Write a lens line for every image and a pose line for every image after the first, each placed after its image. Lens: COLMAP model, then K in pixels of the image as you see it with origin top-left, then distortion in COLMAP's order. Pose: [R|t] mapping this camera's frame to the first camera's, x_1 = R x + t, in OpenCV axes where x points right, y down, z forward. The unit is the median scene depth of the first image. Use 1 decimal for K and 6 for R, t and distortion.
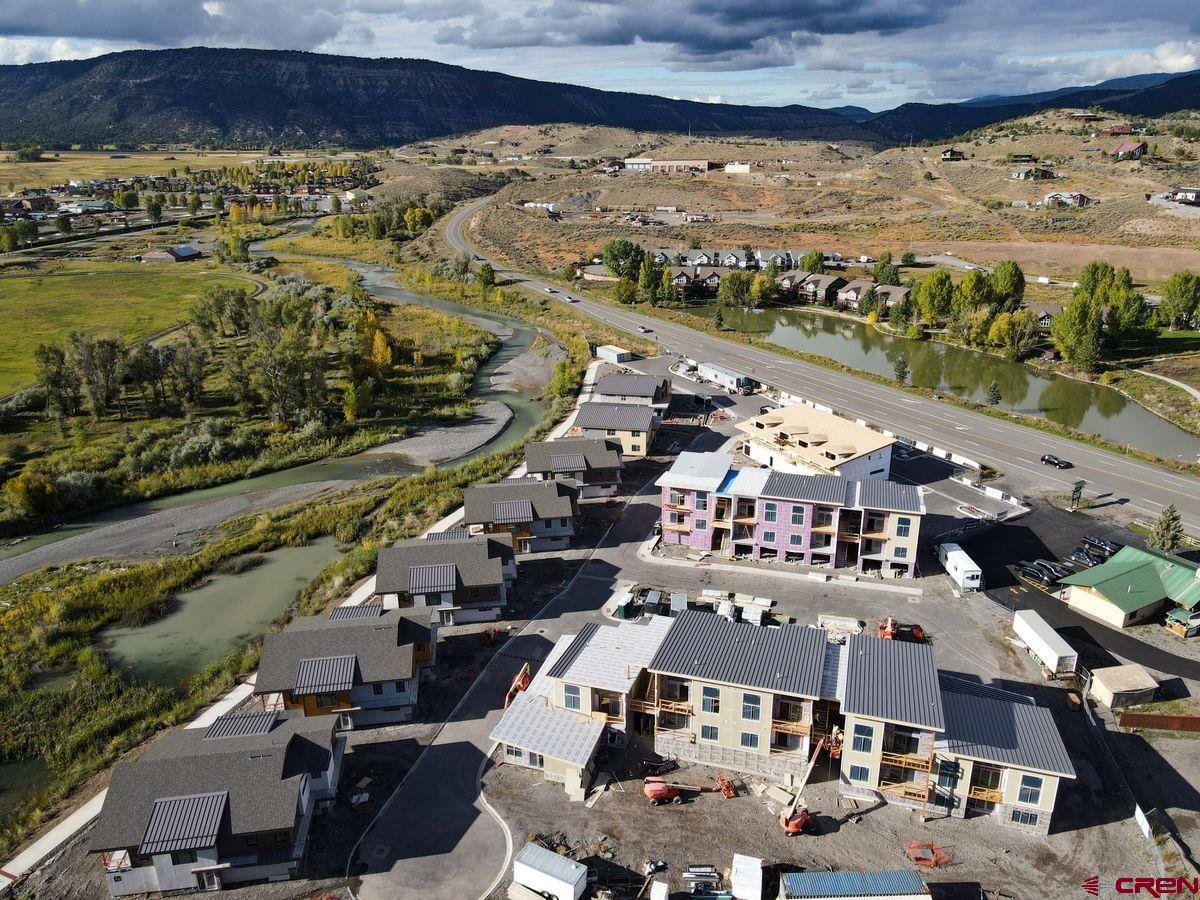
lens RADIAL K [[883.1, 0, 600.0], [0, 883.1, 450.0], [0, 0, 1]] dist [0.013146, 0.000426]
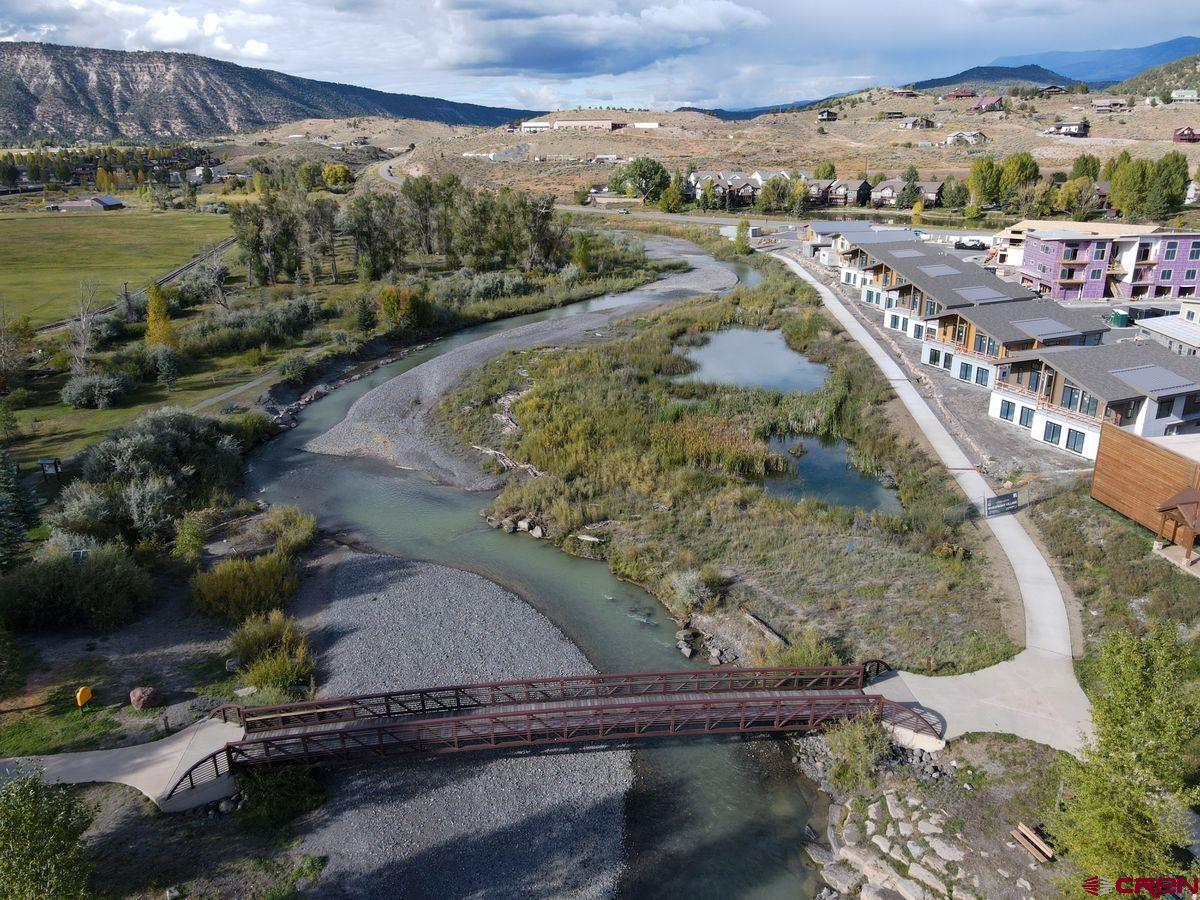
lens RADIAL K [[883.1, 0, 600.0], [0, 883.1, 450.0], [0, 0, 1]] dist [0.013146, 0.000426]
pose [[0.967313, -0.086662, 0.238320, -0.219616], [0.089855, 0.995952, -0.002549, 0.071209], [-0.237134, 0.023880, 0.971183, 0.019971]]
